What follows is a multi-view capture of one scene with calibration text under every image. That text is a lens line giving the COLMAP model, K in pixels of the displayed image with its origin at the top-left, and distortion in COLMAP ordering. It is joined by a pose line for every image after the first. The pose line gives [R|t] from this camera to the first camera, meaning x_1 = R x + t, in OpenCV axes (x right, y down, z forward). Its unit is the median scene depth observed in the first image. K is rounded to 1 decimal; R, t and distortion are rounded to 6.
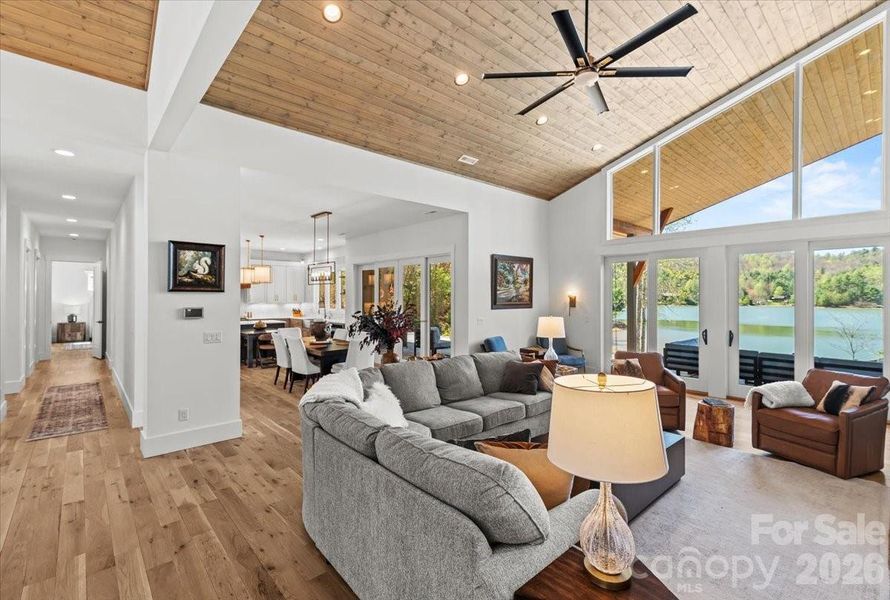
lens RADIAL K [[402.8, 0, 445.3], [0, 402.8, 297.2], [0, 0, 1]] dist [0.016882, -0.000380]
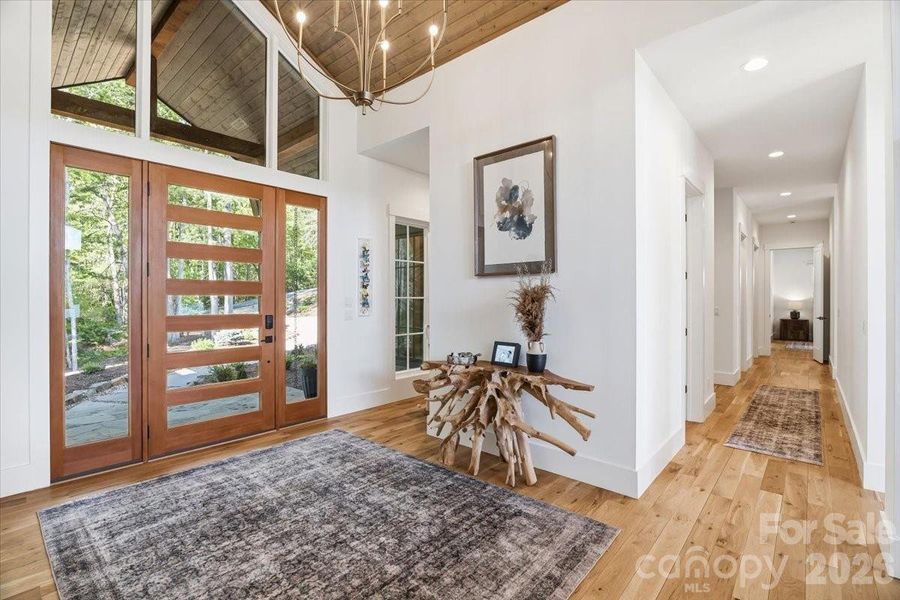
lens RADIAL K [[410.0, 0, 449.7], [0, 410.0, 296.7], [0, 0, 1]] dist [-0.013723, 0.001017]
pose [[0.114825, -0.005844, -0.993369, -0.151480], [-0.000322, 0.999982, -0.005920, 0.028141], [0.993386, 0.001000, 0.114821, 0.201024]]
